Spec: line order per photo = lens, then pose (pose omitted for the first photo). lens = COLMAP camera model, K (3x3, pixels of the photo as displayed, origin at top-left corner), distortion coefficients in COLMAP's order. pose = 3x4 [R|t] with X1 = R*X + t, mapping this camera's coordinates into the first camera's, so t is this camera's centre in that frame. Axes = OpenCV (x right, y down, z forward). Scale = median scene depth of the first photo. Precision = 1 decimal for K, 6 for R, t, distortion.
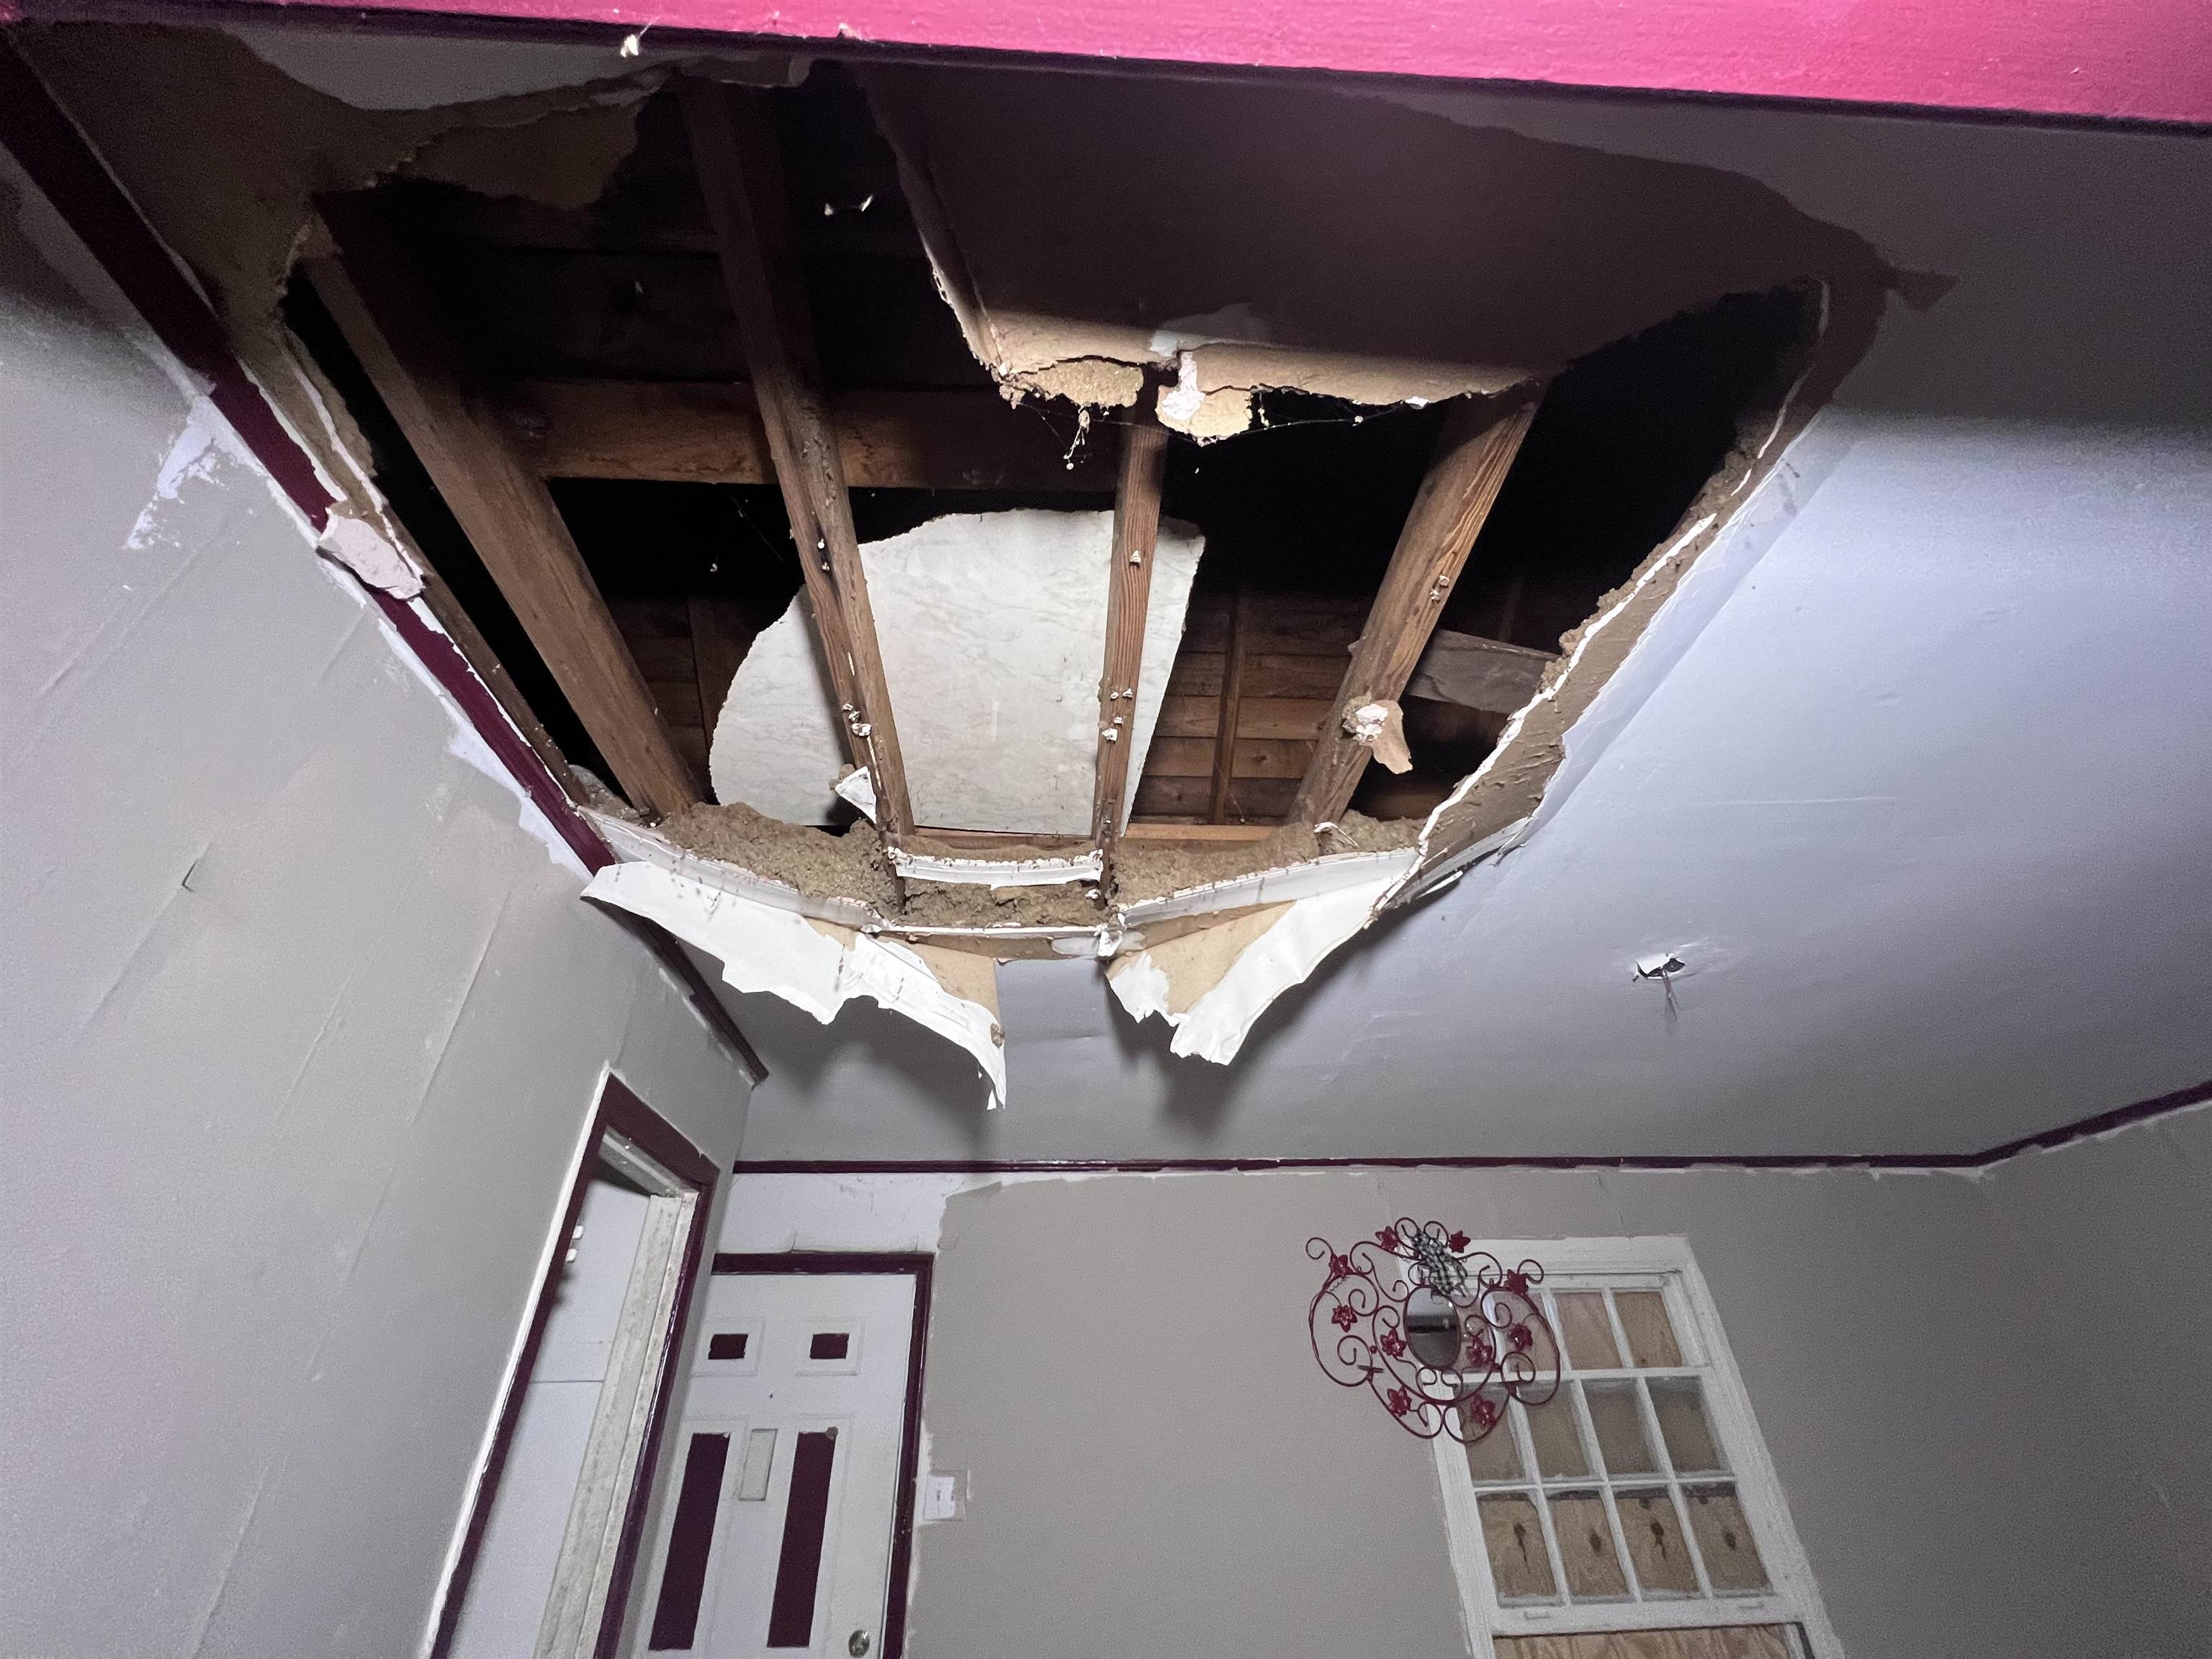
lens RADIAL K [[890.1, 0, 1101.4], [0, 890.1, 830.2], [0, 0, 1]] dist [0.000841, 0.000348]
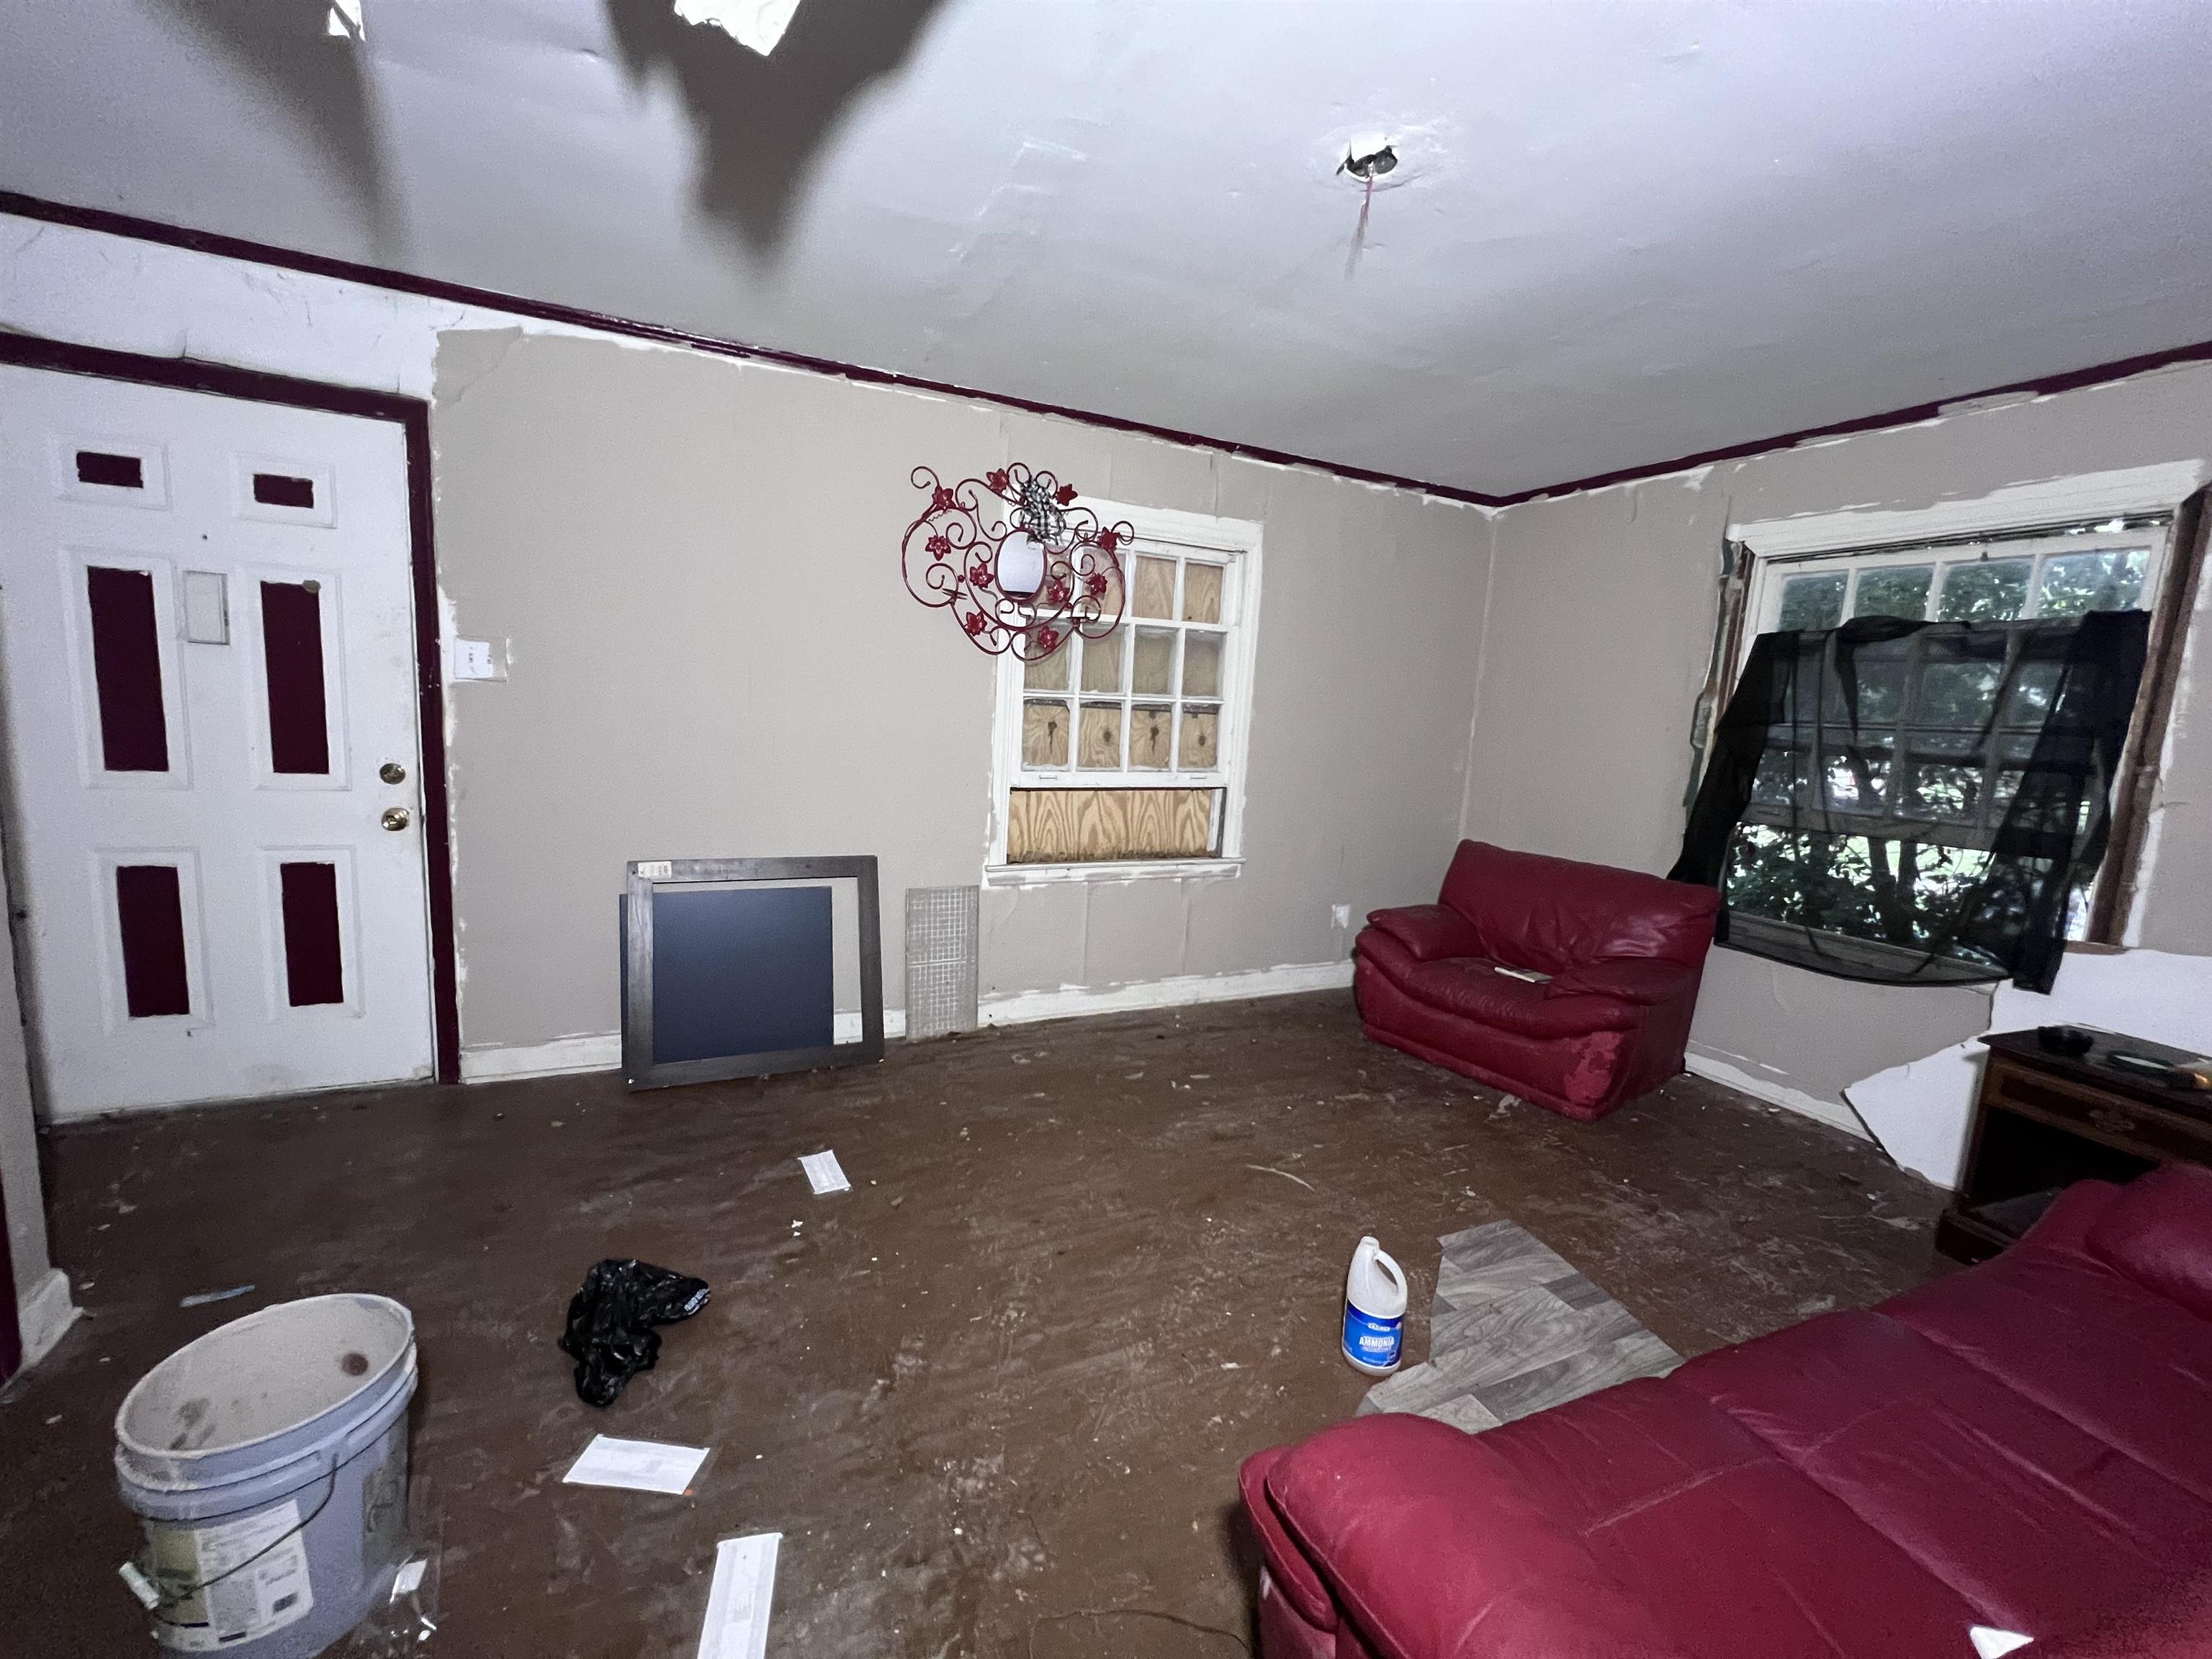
lens RADIAL K [[907.5, 0, 1101.9], [0, 907.5, 822.5], [0, 0, 1]] dist [0.009790, -0.000087]
pose [[0.922440, 0.016065, 0.385805, 0.055002], [-0.274780, 0.729278, 0.626617, 0.086384], [-0.271293, -0.684028, 0.677130, 0.053029]]
